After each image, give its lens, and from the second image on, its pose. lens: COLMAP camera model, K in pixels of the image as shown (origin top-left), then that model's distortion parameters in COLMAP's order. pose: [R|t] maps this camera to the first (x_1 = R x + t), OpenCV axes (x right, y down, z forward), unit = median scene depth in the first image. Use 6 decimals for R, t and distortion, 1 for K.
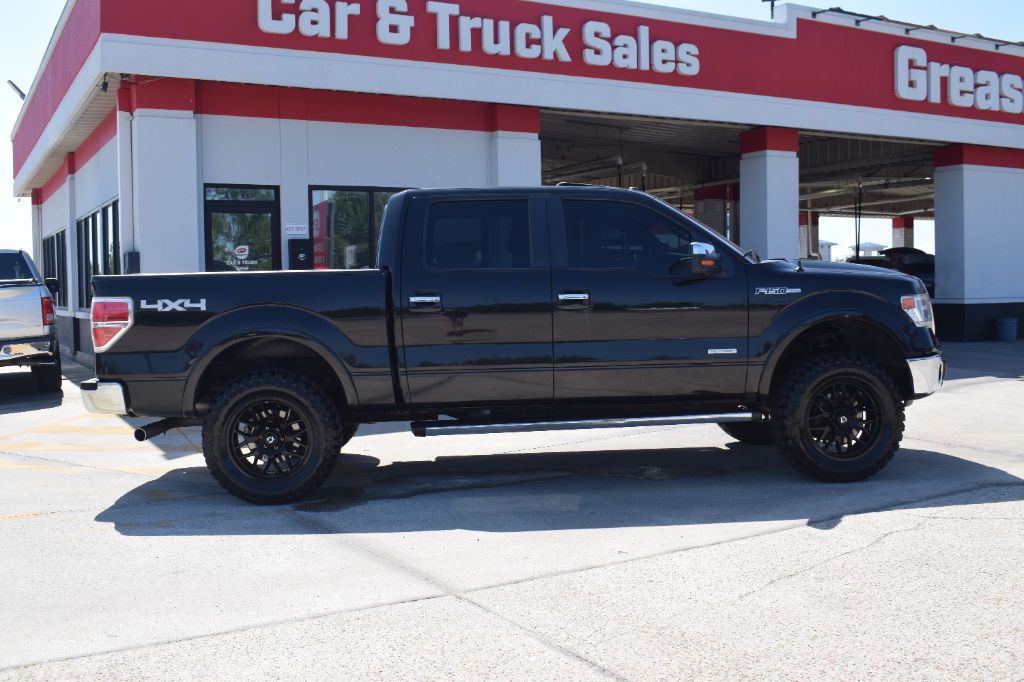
lens RADIAL K [[1061.7, 0, 512.0], [0, 1061.7, 341.0], [0, 0, 1]] dist [-0.070631, -0.018688]
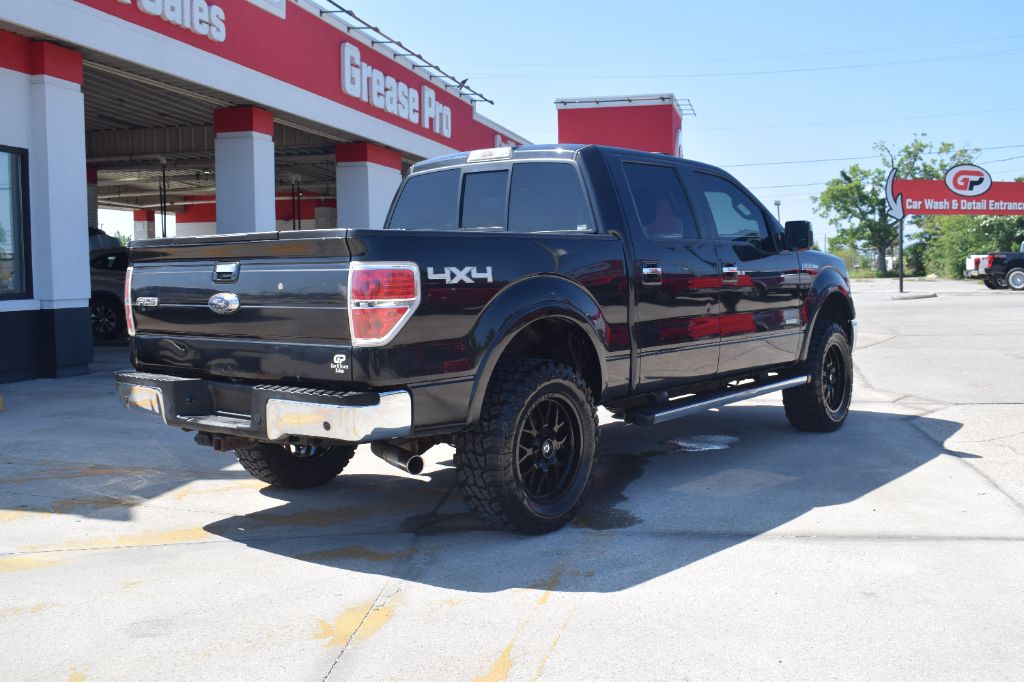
lens RADIAL K [[1061.7, 0, 512.0], [0, 1061.7, 341.0], [0, 0, 1]] dist [-0.070631, -0.018688]
pose [[0.651498, -0.042970, 0.757432, -0.382228], [0.042230, 0.998901, 0.020345, -0.001304], [-0.757474, 0.018732, 0.652597, 0.233207]]
